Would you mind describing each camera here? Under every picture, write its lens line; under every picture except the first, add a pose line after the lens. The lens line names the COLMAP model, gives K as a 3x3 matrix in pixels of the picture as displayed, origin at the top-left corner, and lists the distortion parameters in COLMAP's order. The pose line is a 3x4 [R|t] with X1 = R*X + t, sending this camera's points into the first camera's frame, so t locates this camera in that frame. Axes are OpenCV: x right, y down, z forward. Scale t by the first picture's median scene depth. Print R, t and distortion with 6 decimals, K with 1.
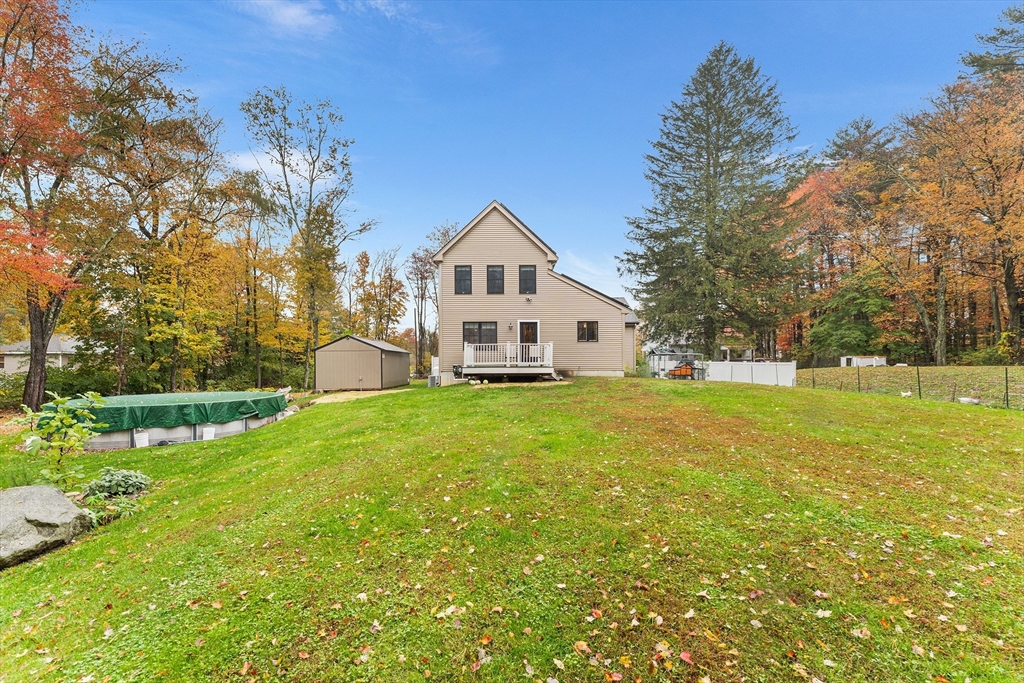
lens RADIAL K [[424.8, 0, 514.6], [0, 424.8, 363.7], [0, 0, 1]] dist [-0.000382, -0.000005]
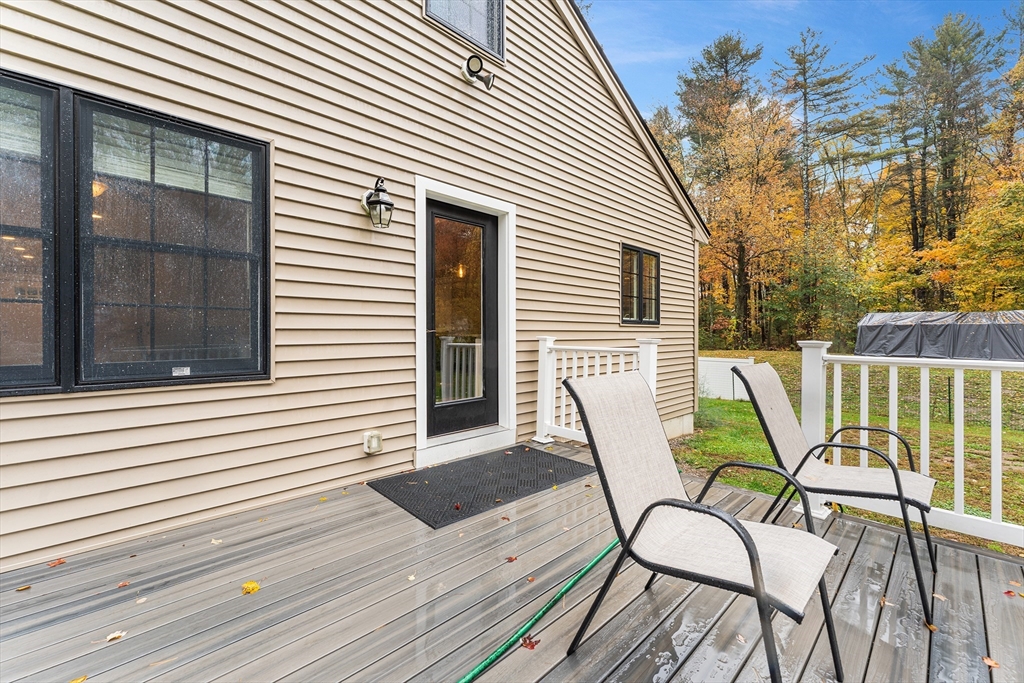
lens RADIAL K [[415.0, 0, 510.6], [0, 415.0, 348.5], [0, 0, 1]] dist [-0.000918, -0.000154]
pose [[0.728816, -0.013683, 0.684572, -0.073627], [-0.008567, 0.999540, 0.029099, -0.043006], [-0.684656, -0.027073, 0.728364, 0.859398]]
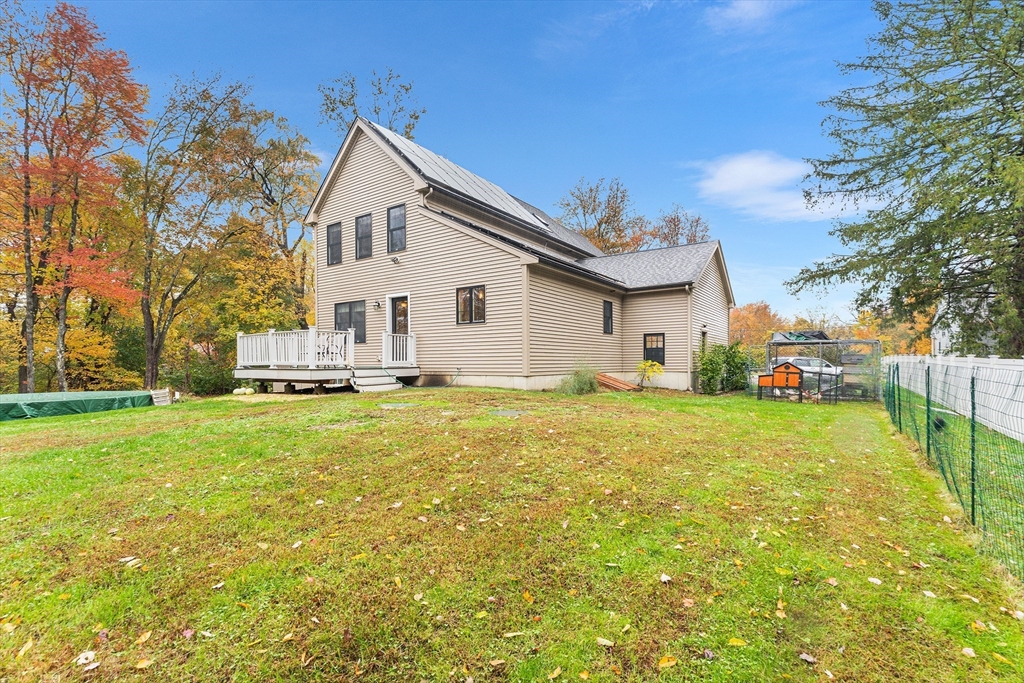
lens RADIAL K [[473.0, 0, 513.1], [0, 473.0, 368.4], [0, 0, 1]] dist [0.001477, 0.000101]
pose [[0.820486, 0.006153, -0.571634, 0.571412], [0.000876, 0.999927, 0.012021, -0.000553], [0.571666, -0.010364, 0.820421, 0.522949]]
